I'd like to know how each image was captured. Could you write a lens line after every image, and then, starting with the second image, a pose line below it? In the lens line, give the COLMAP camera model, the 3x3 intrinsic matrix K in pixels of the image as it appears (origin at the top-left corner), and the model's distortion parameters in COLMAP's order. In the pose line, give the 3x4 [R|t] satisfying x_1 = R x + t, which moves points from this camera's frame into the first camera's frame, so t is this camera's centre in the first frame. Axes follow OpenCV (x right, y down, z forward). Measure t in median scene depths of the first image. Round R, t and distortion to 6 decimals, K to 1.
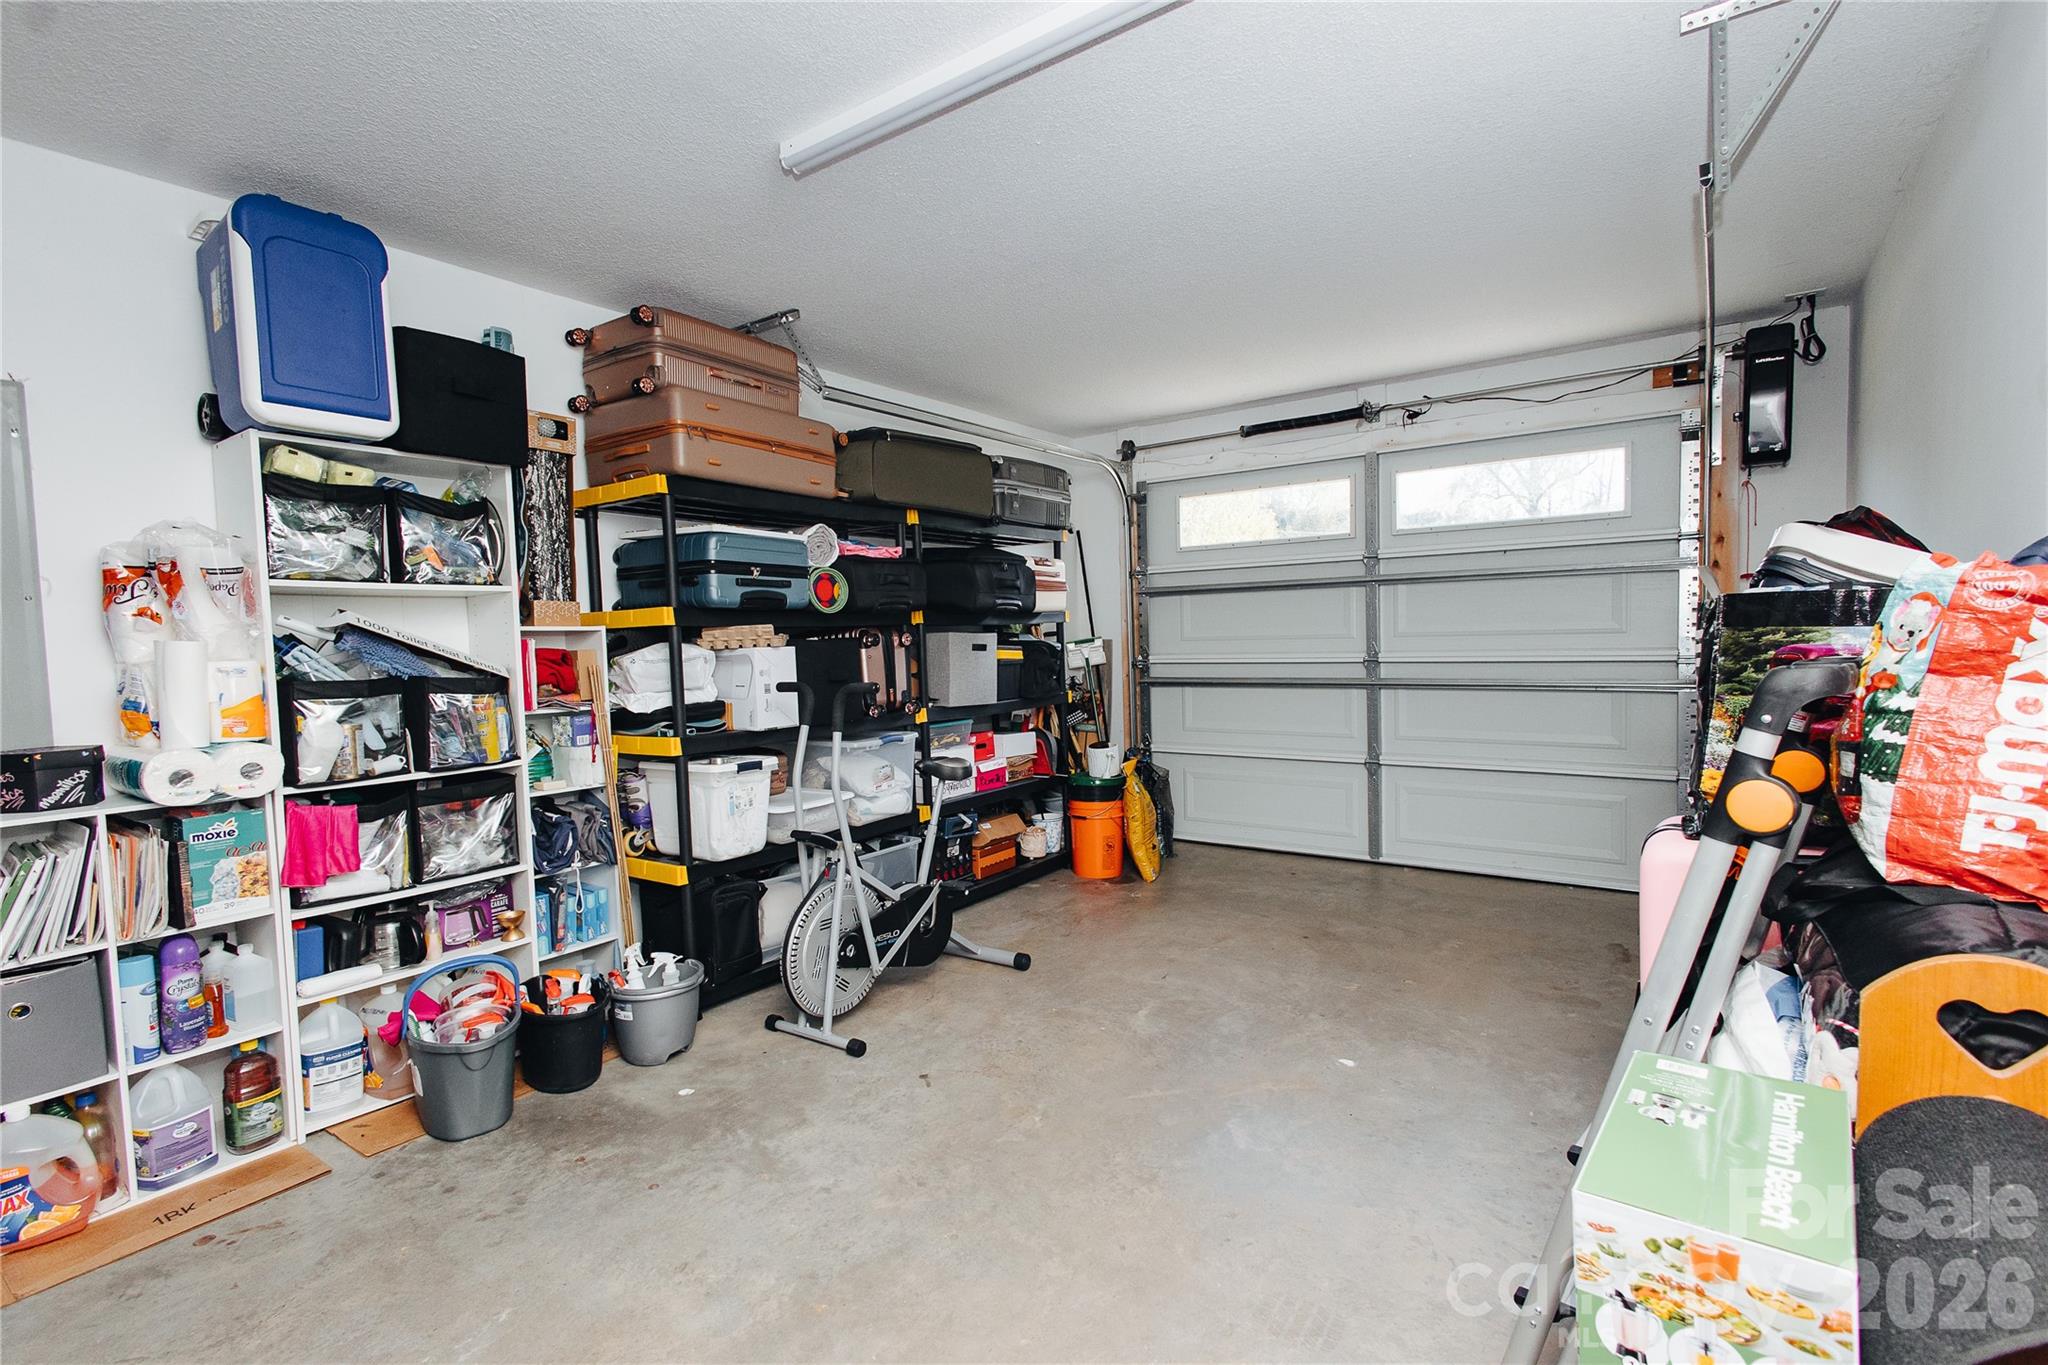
lens RADIAL K [[946.9, 0, 1024.0], [0, 946.9, 682.5], [0, 0, 1]] dist [0.010671, 0.001149]
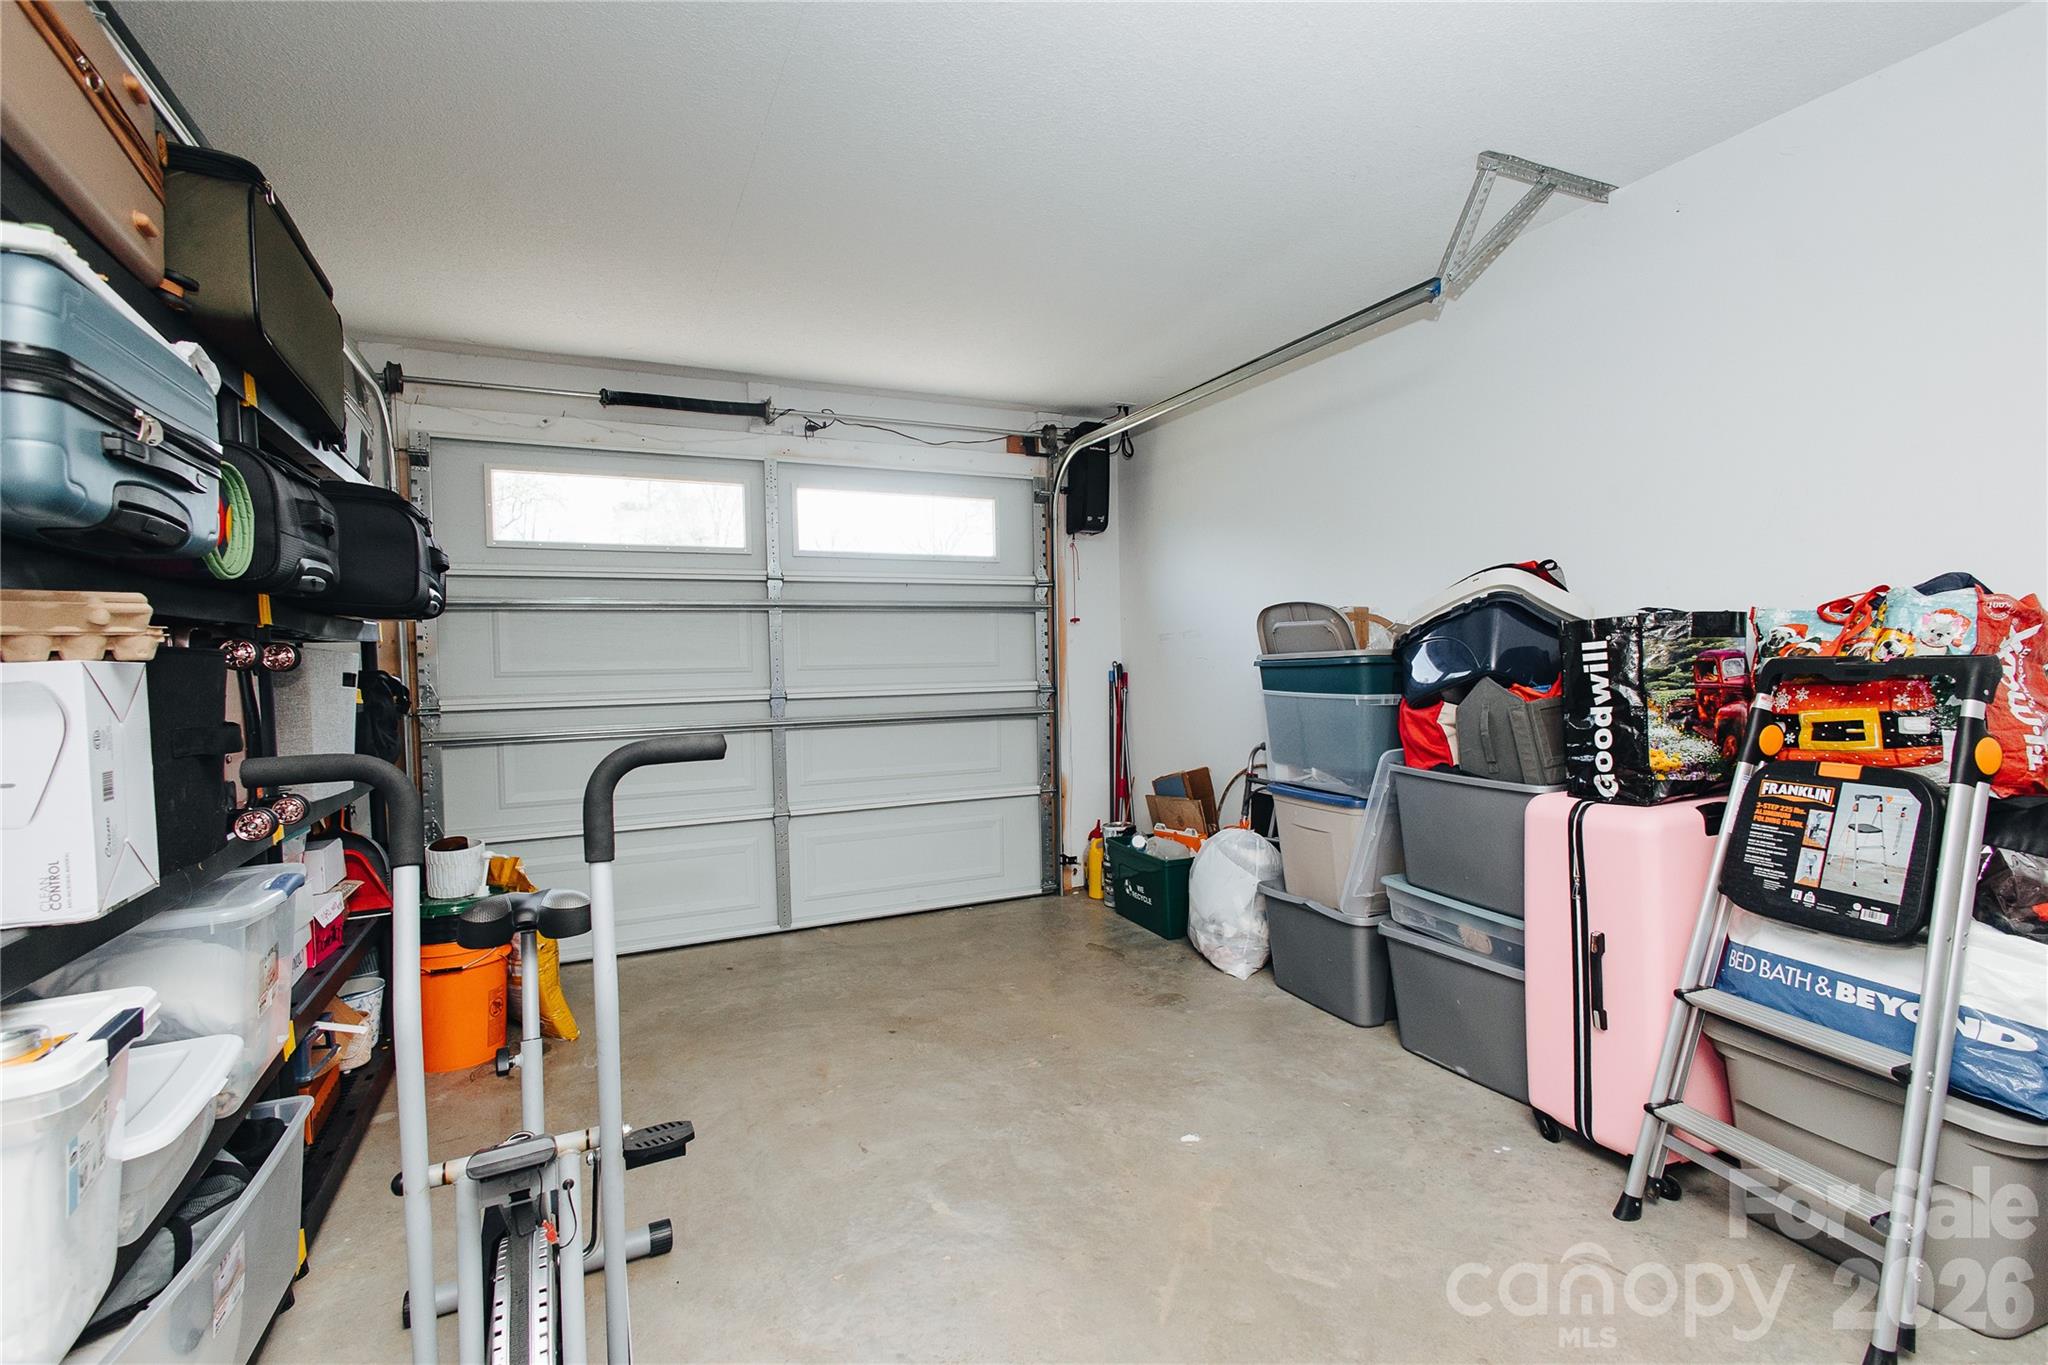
lens RADIAL K [[946.9, 0, 1024.0], [0, 946.9, 682.5], [0, 0, 1]] dist [0.010671, 0.001149]
pose [[0.489243, -0.003468, 0.872141, -0.321070], [0.051721, 0.998348, -0.025044, -0.003888], [-0.870613, 0.057361, 0.488614, 0.439715]]
